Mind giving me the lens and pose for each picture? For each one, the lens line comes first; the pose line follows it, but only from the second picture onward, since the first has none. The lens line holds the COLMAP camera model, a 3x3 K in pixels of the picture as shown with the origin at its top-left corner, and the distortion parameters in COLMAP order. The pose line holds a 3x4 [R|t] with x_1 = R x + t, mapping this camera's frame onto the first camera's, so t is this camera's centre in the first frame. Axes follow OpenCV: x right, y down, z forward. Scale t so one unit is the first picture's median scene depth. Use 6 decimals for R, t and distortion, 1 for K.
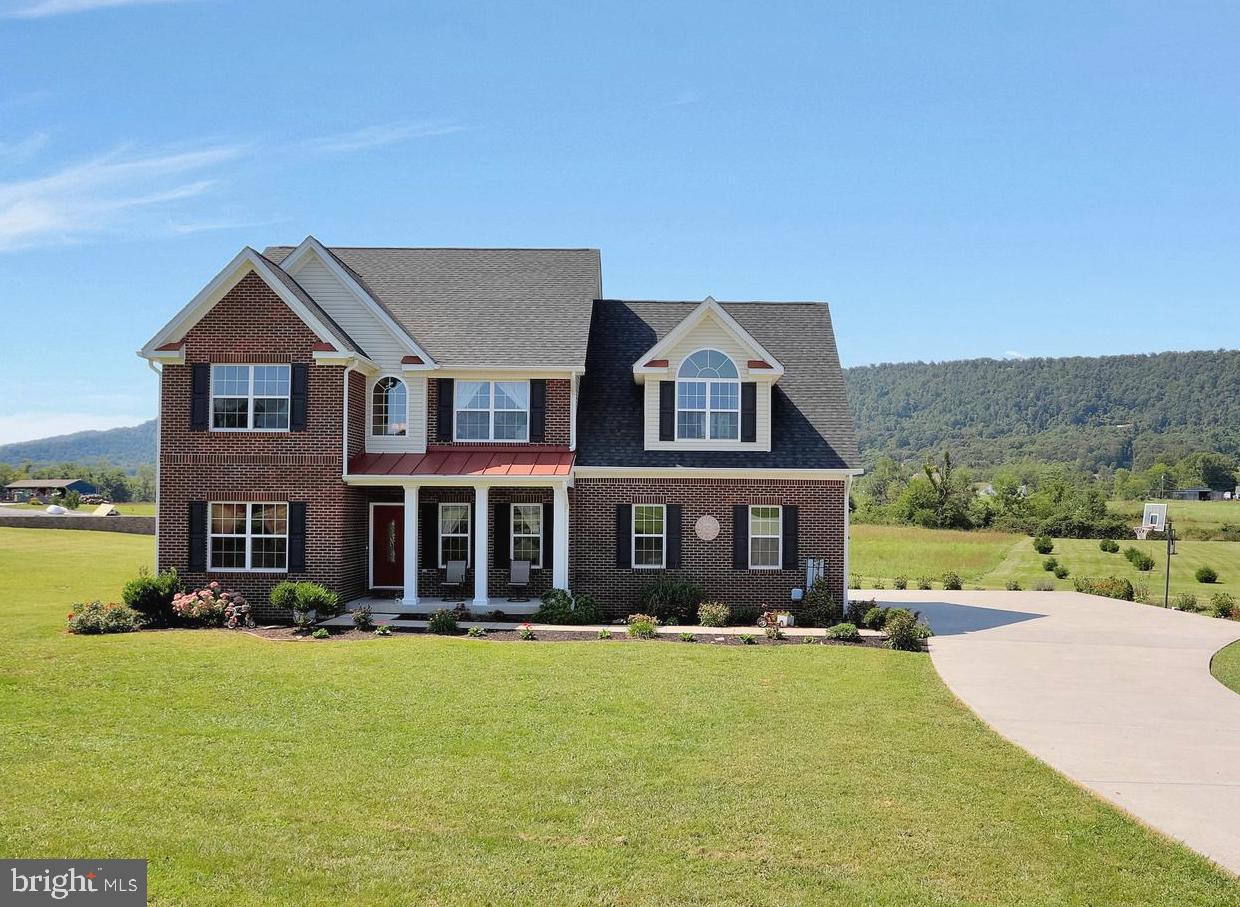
lens RADIAL K [[990.9, 0, 710.2], [0, 990.9, 505.6], [0, 0, 1]] dist [-0.073712, 0.003782]
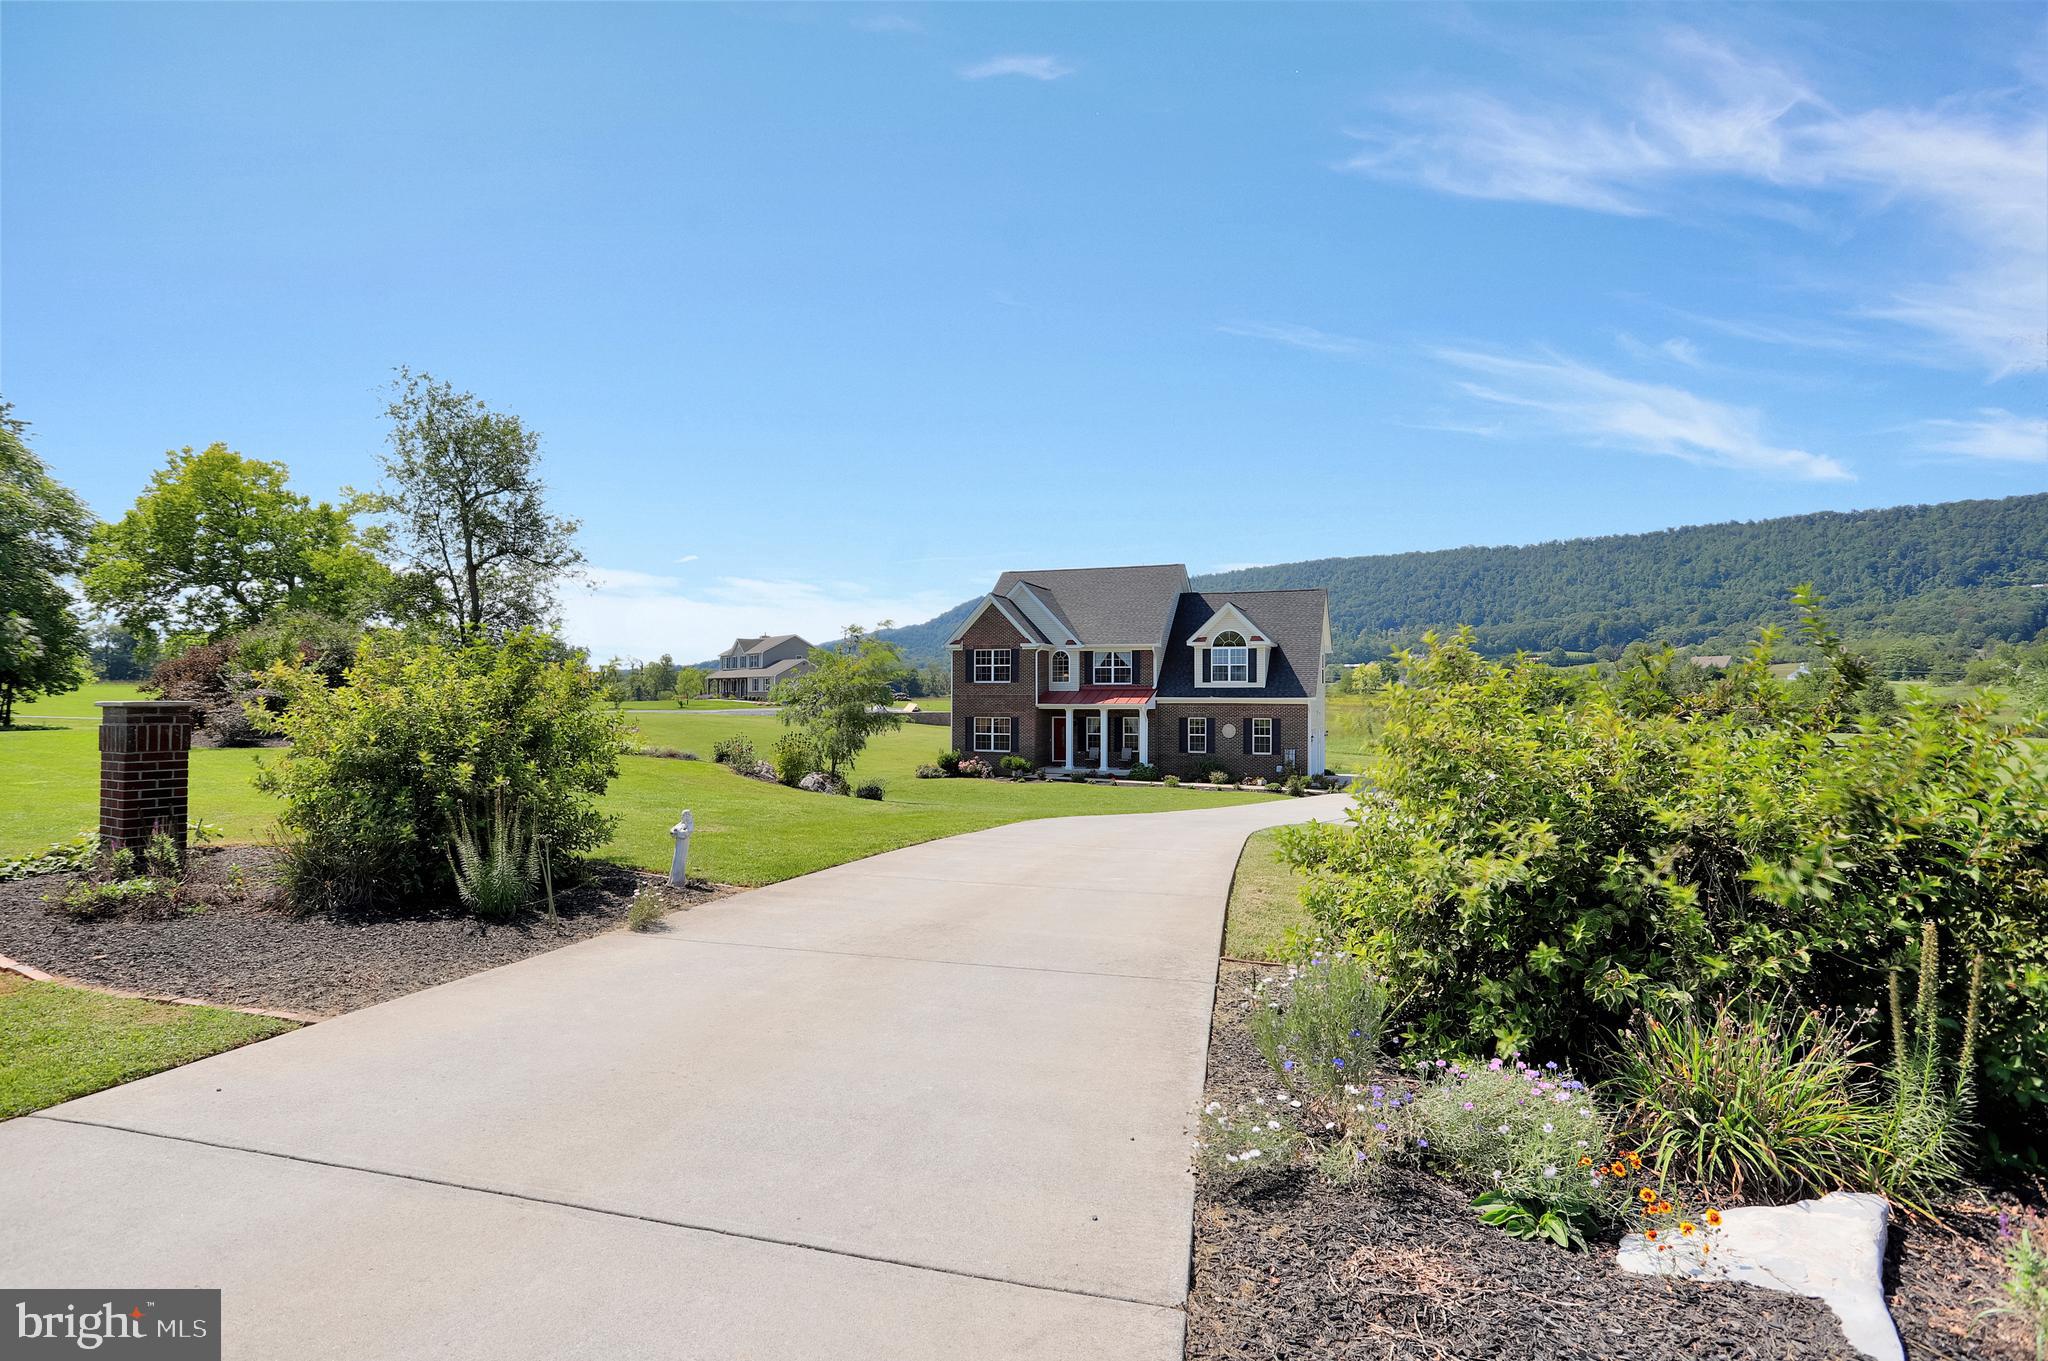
lens RADIAL K [[994.6, 0, 1065.0], [0, 994.6, 690.1], [0, 0, 1]] dist [-0.035682, 0.013924]
pose [[0.922746, -0.006260, -0.385358, 0.411030], [0.005568, 0.999980, -0.002910, -0.047240], [0.385369, 0.000540, 0.922763, -0.754666]]
